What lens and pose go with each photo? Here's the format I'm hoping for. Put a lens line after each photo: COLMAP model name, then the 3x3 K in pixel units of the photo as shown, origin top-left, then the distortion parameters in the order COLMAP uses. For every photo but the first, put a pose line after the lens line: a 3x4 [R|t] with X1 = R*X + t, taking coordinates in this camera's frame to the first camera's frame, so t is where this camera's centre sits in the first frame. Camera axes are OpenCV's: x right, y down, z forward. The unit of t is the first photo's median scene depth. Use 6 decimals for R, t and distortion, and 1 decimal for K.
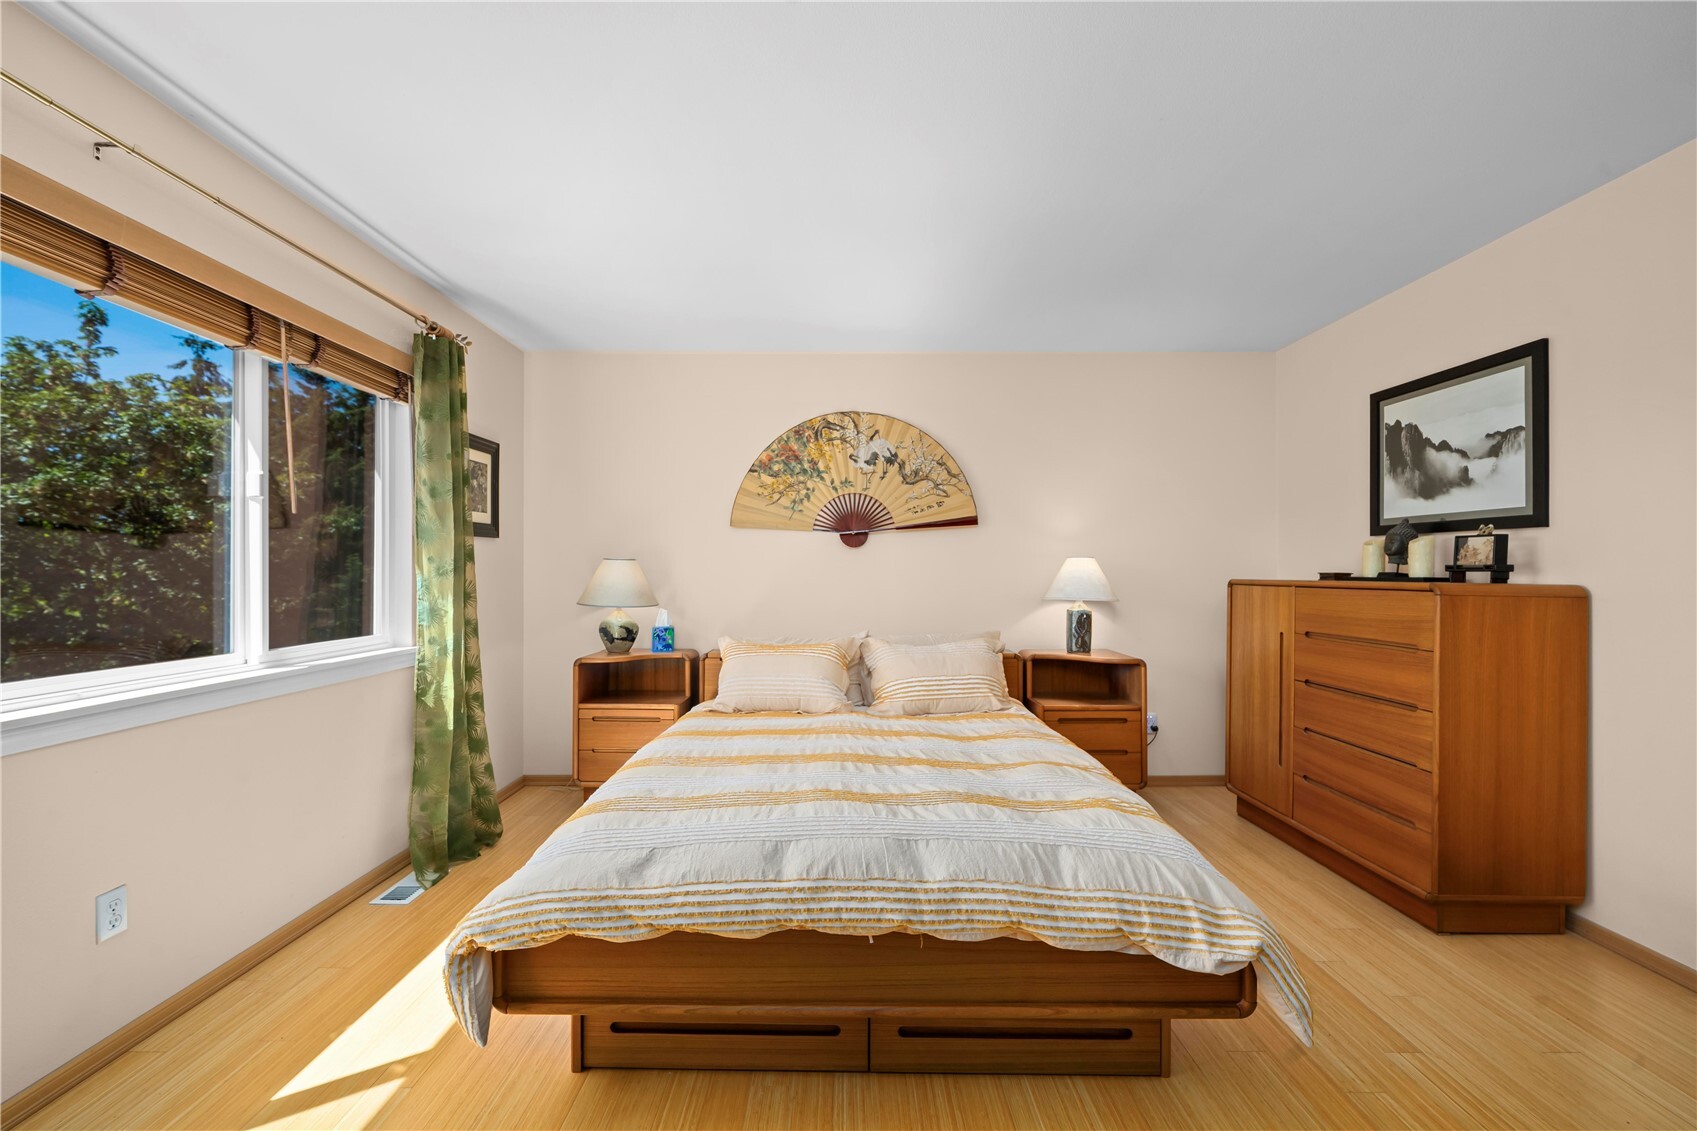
lens RADIAL K [[704.2, 0, 847.7], [0, 704.2, 571.1], [0, 0, 1]] dist [0.001375, 0.000018]
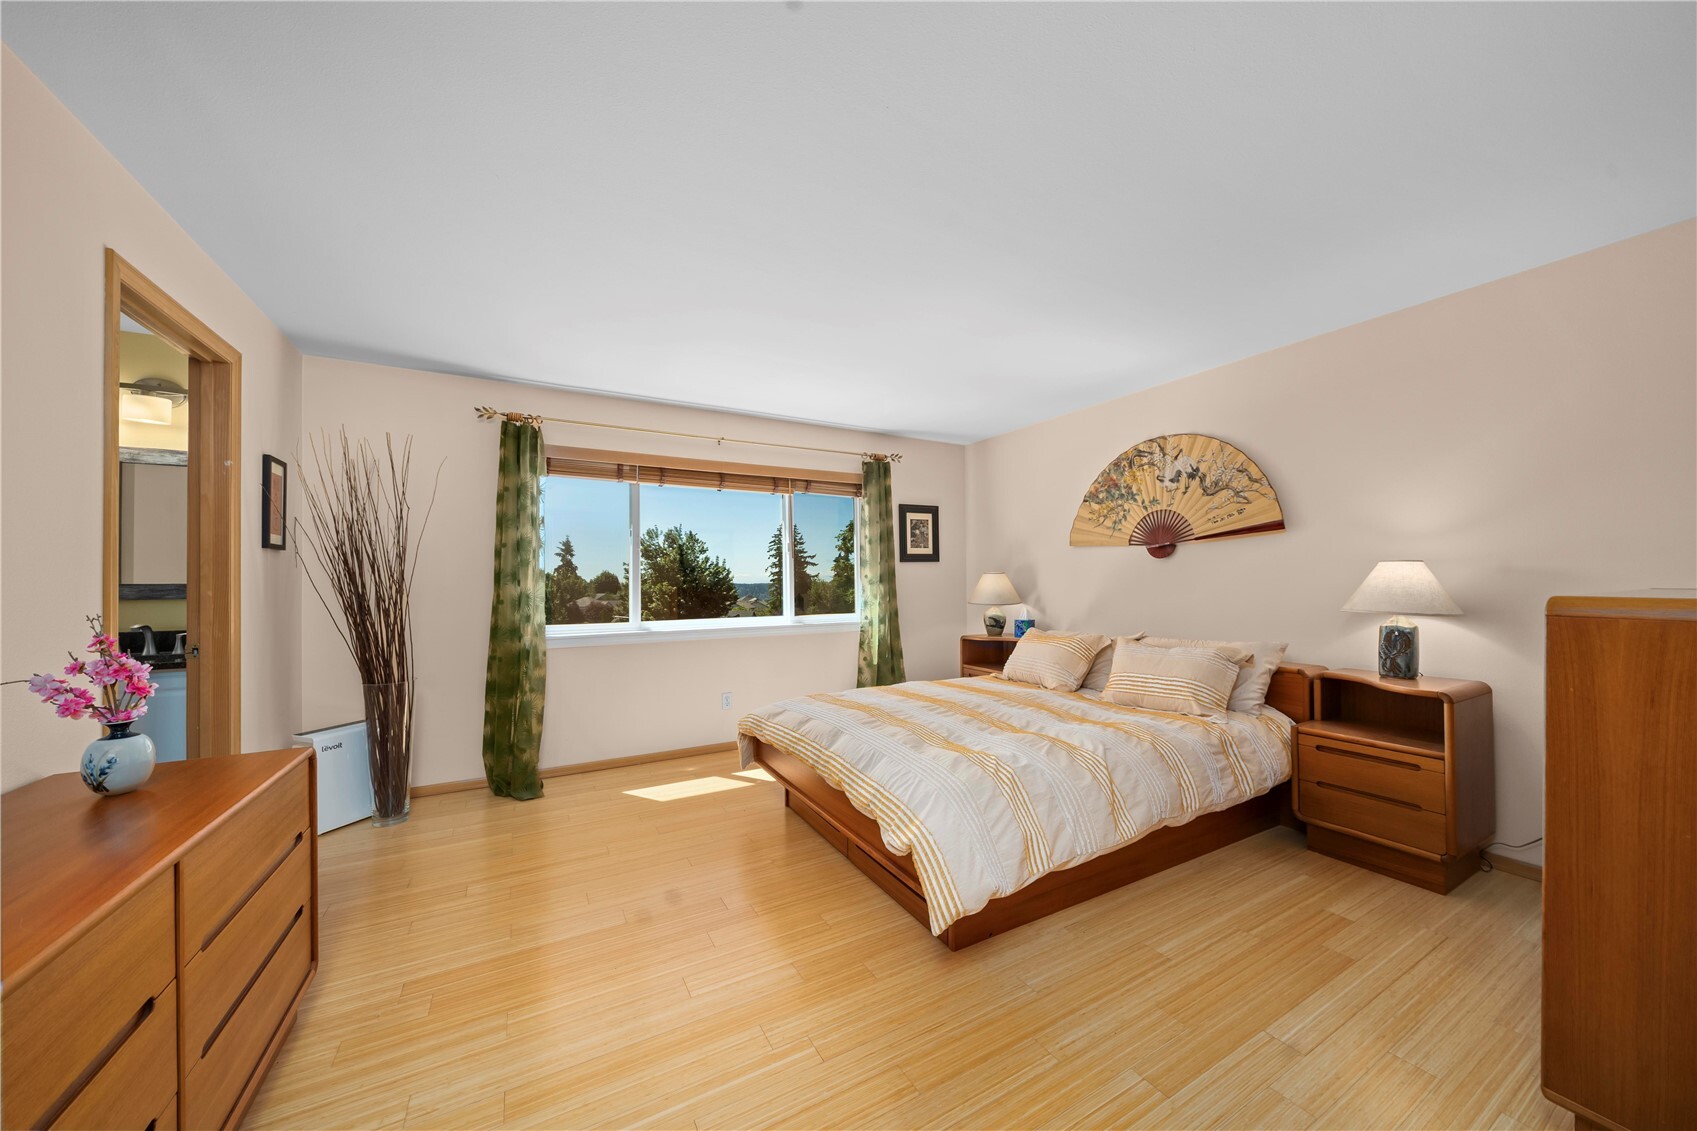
lens RADIAL K [[589.2, 0, 852.3], [0, 589.2, 574.8], [0, 0, 1]] dist [-0.005654, -0.000162]
pose [[0.483244, -0.014158, -0.875372, 0.588772], [0.009389, 0.999896, -0.010989, -0.001760], [0.875436, -0.002909, 0.483326, 0.119664]]
